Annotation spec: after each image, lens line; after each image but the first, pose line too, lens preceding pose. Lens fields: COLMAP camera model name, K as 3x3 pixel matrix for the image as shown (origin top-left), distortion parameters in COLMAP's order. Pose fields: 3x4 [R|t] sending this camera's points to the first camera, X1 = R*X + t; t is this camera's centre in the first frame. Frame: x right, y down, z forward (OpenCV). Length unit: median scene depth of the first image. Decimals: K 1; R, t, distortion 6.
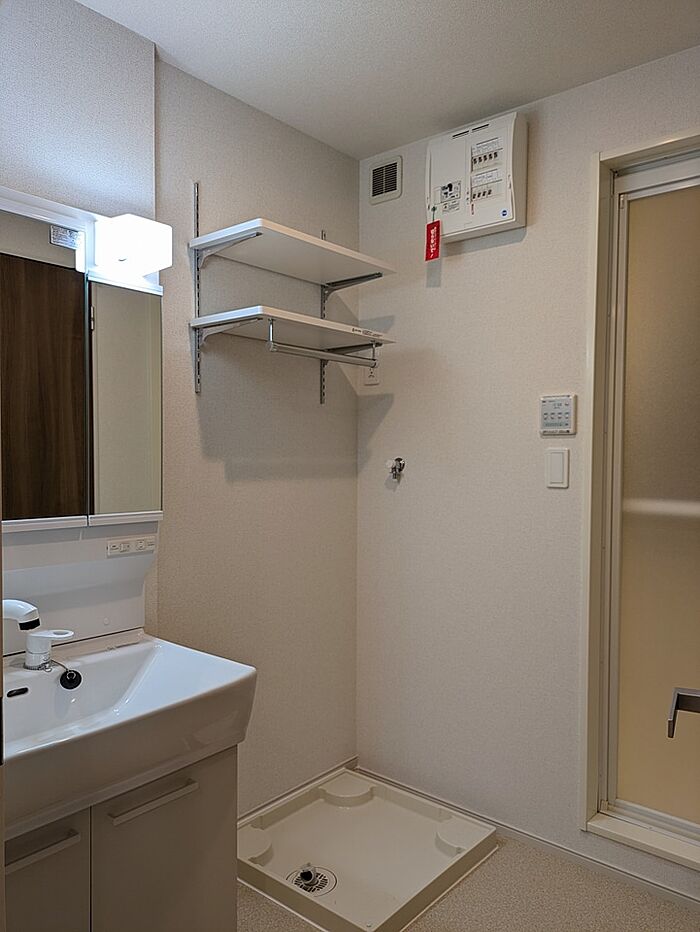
lens RADIAL K [[680.3, 0, 353.9], [0, 680.3, 469.7], [0, 0, 1]] dist [0.025990, -0.001882]
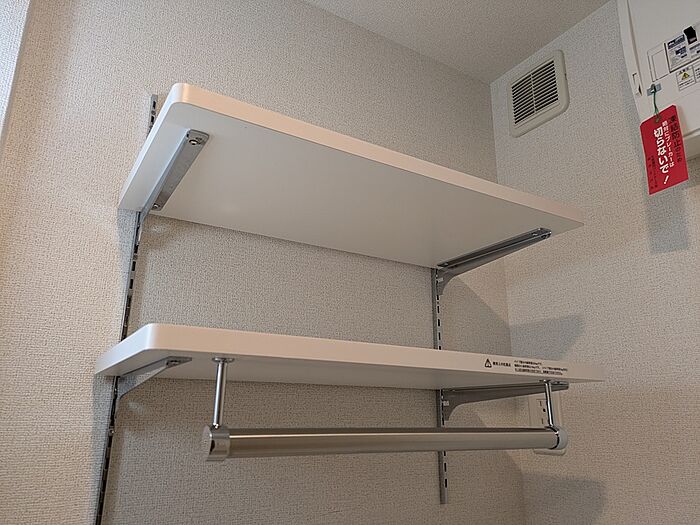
lens RADIAL K [[511.0, 0, 346.6], [0, 511.0, 265.3], [0, 0, 1]] dist [0.025990, -0.001882]
pose [[0.946746, -0.089949, -0.309163, 0.016314], [-0.010110, 0.951408, -0.307767, -0.153073], [0.321823, 0.294502, 0.899832, 0.636556]]
